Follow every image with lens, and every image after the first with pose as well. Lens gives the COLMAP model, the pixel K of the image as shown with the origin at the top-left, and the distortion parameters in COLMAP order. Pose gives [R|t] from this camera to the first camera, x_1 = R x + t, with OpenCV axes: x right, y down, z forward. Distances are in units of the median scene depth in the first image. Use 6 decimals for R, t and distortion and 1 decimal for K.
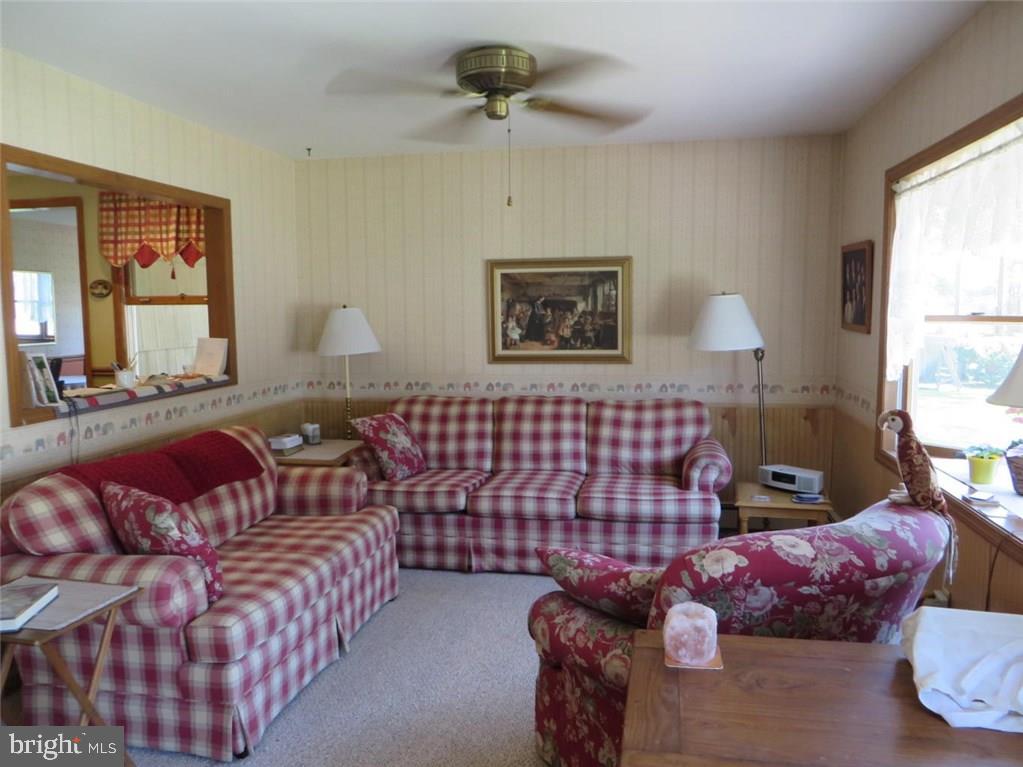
lens RADIAL K [[759.8, 0, 510.2], [0, 759.8, 377.7], [0, 0, 1]] dist [-0.002606, -0.007319]
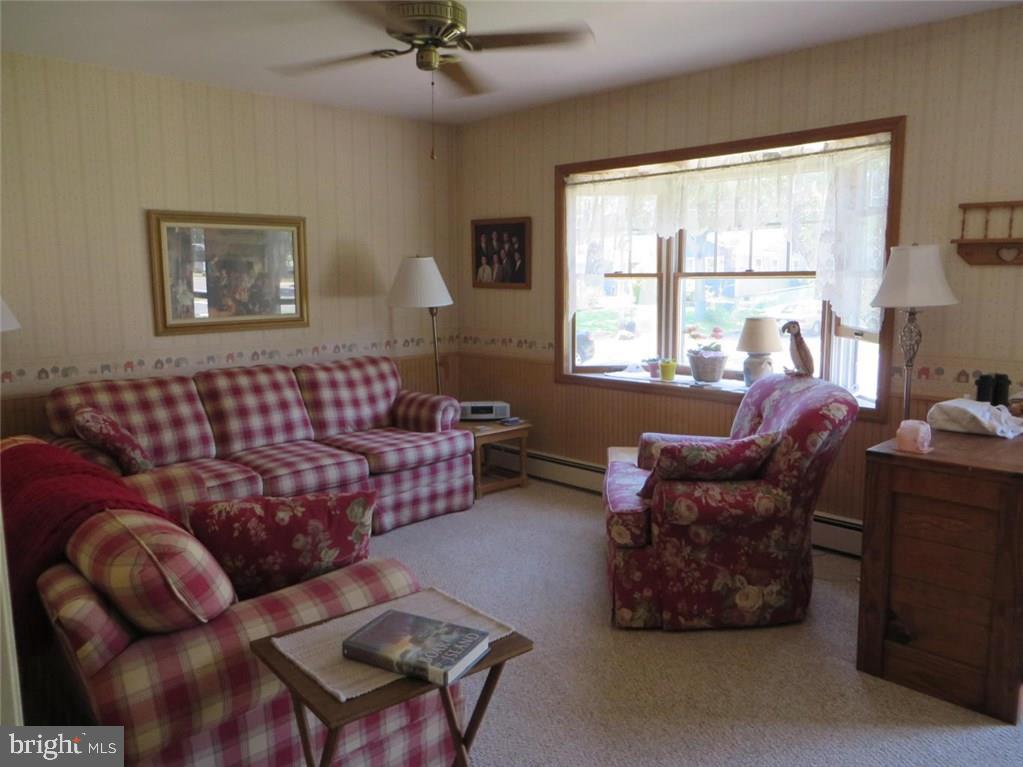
lens RADIAL K [[777.7, 0, 513.8], [0, 777.7, 376.0], [0, 0, 1]] dist [-0.003528, -0.006193]
pose [[0.587149, -0.101619, 0.803075, -0.506831], [0.079940, 0.994519, 0.067398, -0.001281], [-0.805522, 0.024626, 0.592054, 0.190777]]
